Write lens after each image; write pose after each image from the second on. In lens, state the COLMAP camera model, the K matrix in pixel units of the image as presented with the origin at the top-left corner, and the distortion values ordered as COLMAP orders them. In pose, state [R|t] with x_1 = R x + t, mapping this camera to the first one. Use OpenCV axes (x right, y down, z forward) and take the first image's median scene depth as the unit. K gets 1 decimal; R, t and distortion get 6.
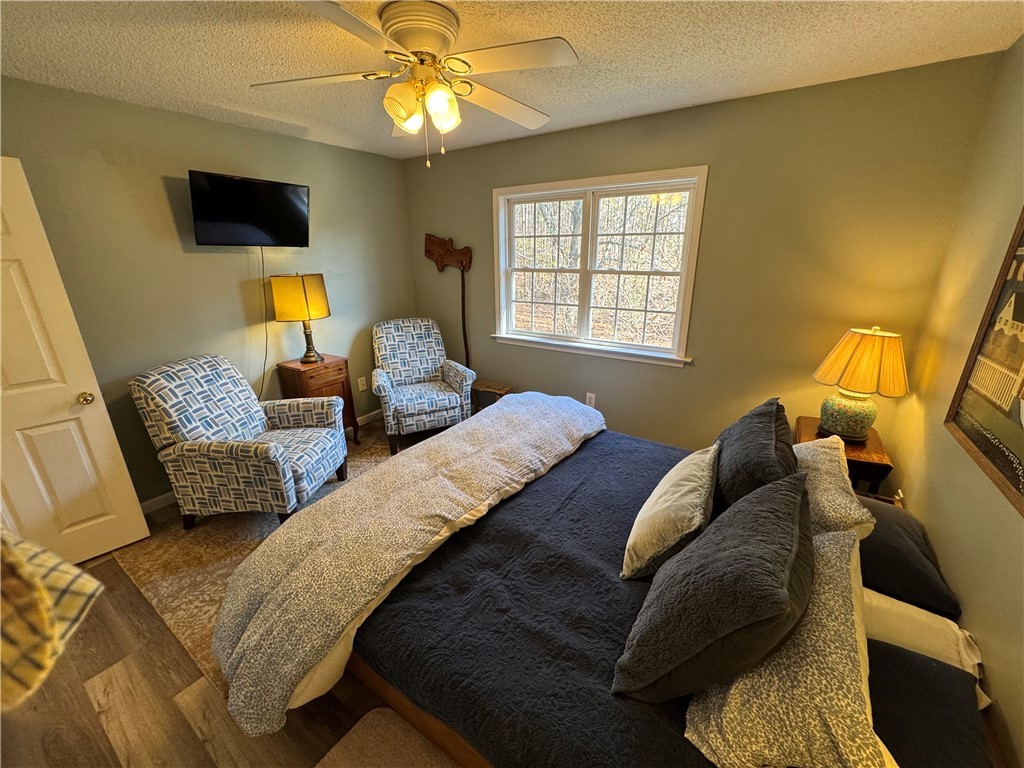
lens RADIAL K [[406.5, 0, 512.5], [0, 406.5, 385.8], [0, 0, 1]] dist [-0.001895, -0.000286]
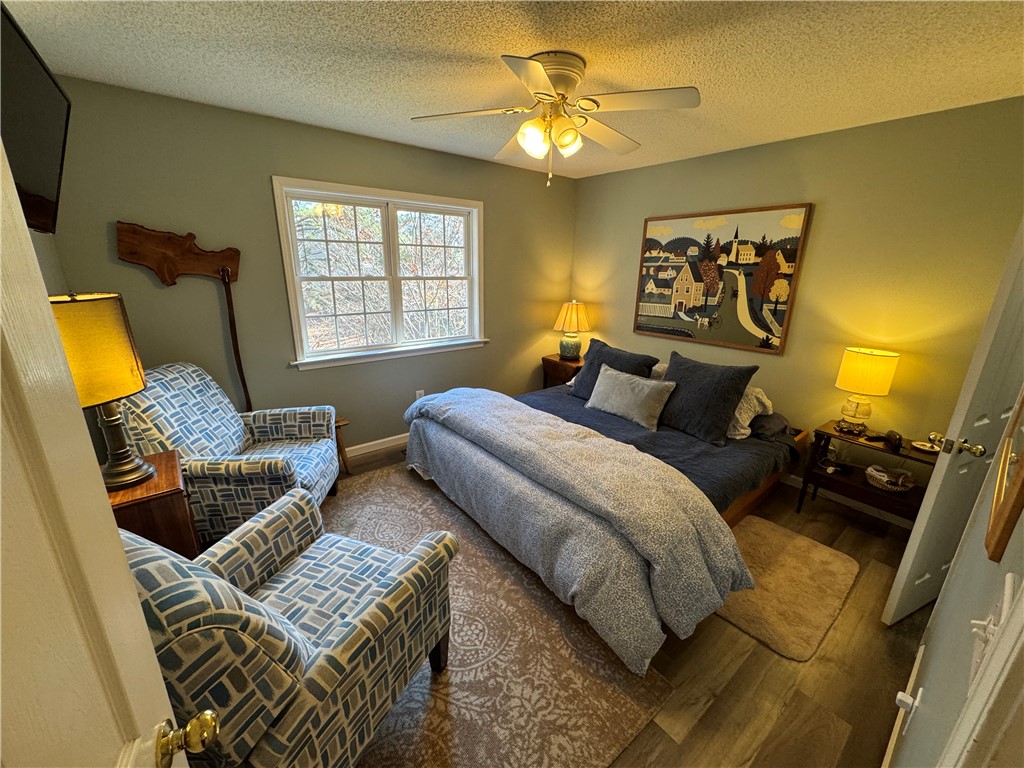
lens RADIAL K [[406.5, 0, 512.5], [0, 406.5, 385.8], [0, 0, 1]] dist [-0.001895, -0.000286]
pose [[0.301857, -0.261949, 0.916660, -0.784484], [0.282461, 0.942913, 0.176437, -0.124870], [-0.910548, 0.205662, 0.358615, 0.423973]]
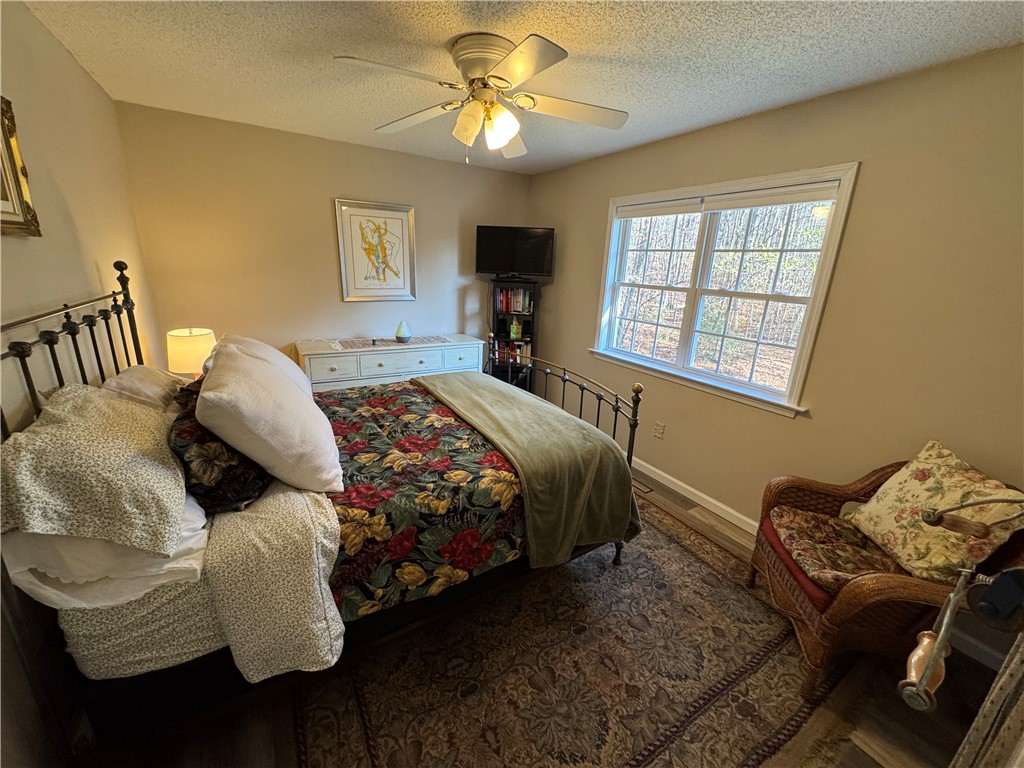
lens RADIAL K [[406.5, 0, 512.5], [0, 406.5, 385.8], [0, 0, 1]] dist [-0.001895, -0.000286]
pose [[0.904428, 0.162606, -0.394422, 0.211641], [-0.177061, 0.984200, -0.000258, -0.007497], [0.388148, 0.070070, 0.918929, 0.049547]]
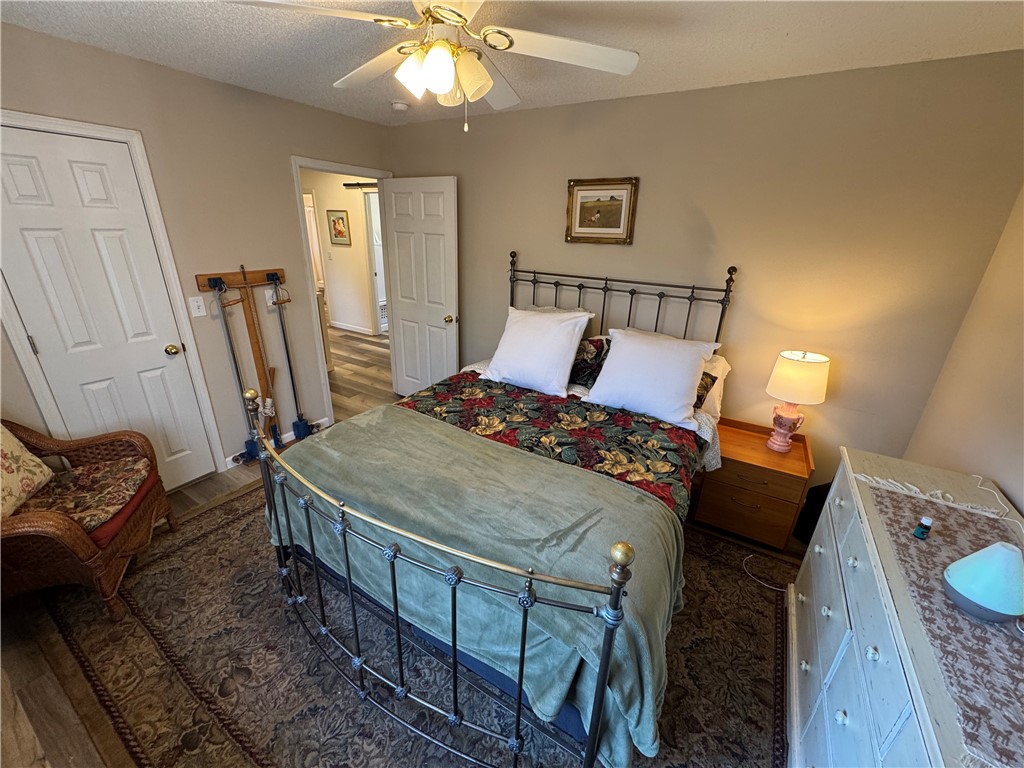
lens RADIAL K [[406.5, 0, 512.5], [0, 406.5, 385.8], [0, 0, 1]] dist [-0.001895, -0.000286]
pose [[-0.998577, -0.009236, -0.052519, -0.175395], [-0.040616, 0.769897, 0.636874, -0.400936], [0.034552, 0.638101, -0.769177, 1.133849]]
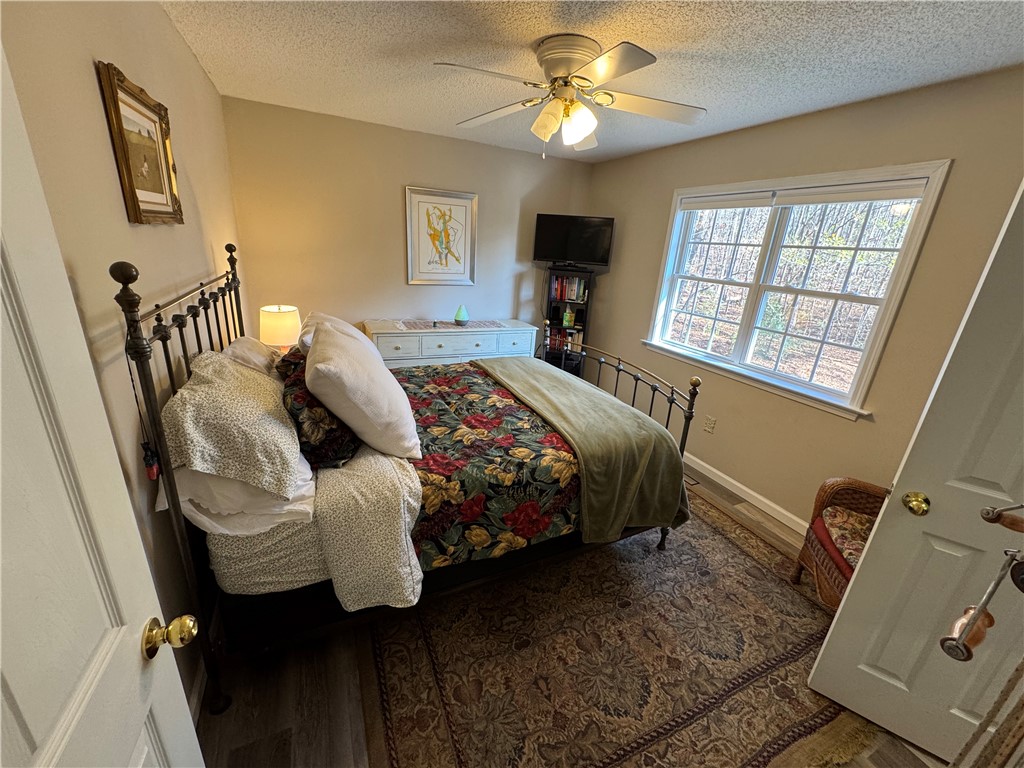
lens RADIAL K [[406.5, 0, 512.5], [0, 406.5, 385.8], [0, 0, 1]] dist [-0.001895, -0.000286]
pose [[0.852564, 0.227395, -0.470559, 0.196324], [-0.229365, 0.971838, 0.054068, 0.000043], [0.469601, 0.061833, 0.880711, -0.004657]]
